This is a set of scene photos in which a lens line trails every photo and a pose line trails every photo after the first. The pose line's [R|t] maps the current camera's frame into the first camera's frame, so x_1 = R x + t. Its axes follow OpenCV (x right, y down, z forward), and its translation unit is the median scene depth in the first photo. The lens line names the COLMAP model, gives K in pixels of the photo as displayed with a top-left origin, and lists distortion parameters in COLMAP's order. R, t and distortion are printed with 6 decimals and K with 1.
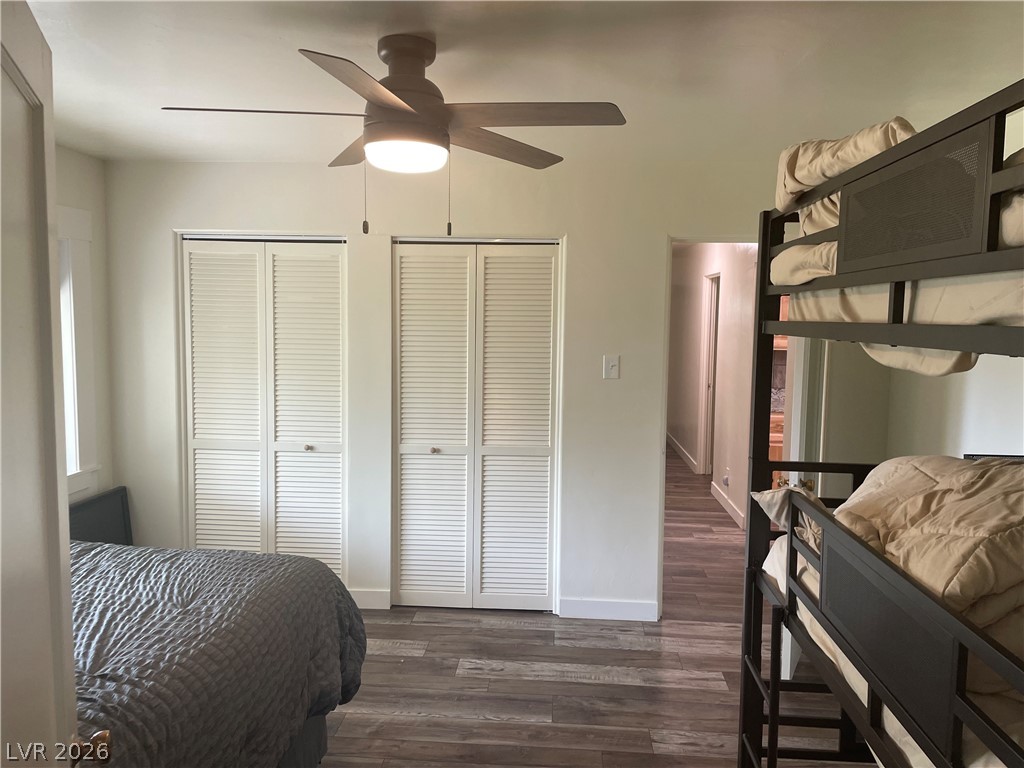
lens RADIAL K [[776.9, 0, 511.1], [0, 776.9, 383.9], [0, 0, 1]] dist [0.052884, 0.001447]
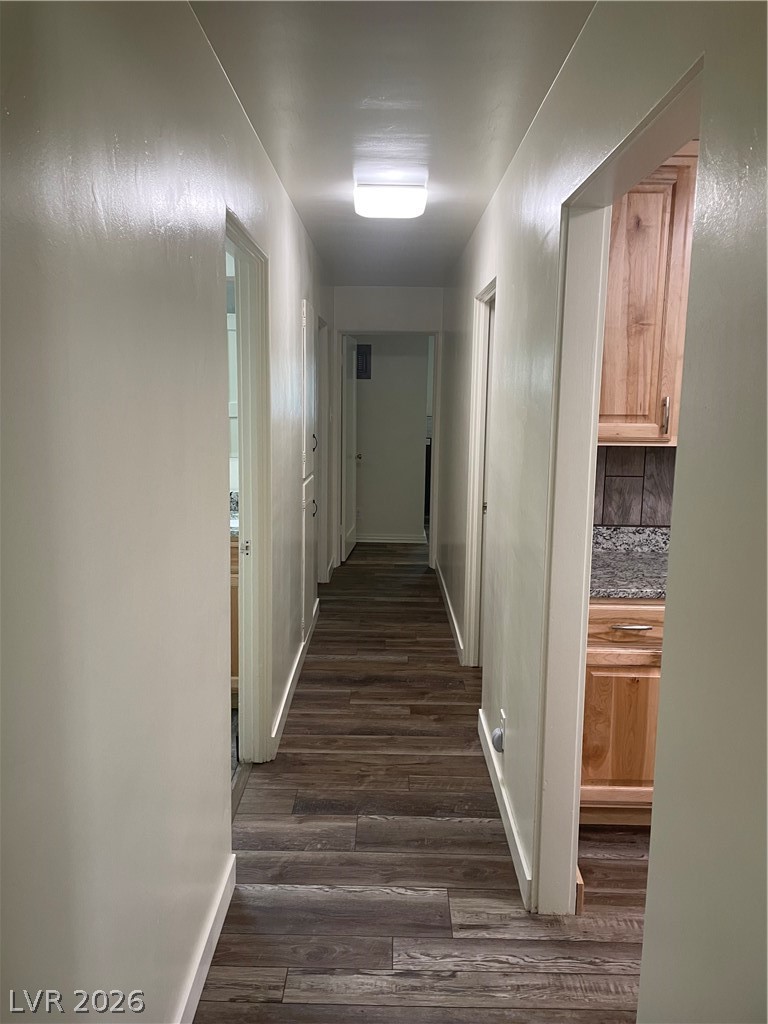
lens RADIAL K [[776.9, 0, 382.9], [0, 776.9, 507.7], [0, 0, 1]] dist [0.052884, 0.001447]
pose [[0.998420, -0.002876, 0.056124, 0.202543], [-0.000659, 0.998022, 0.062866, -0.040029], [-0.056194, -0.062804, 0.996443, 0.621117]]
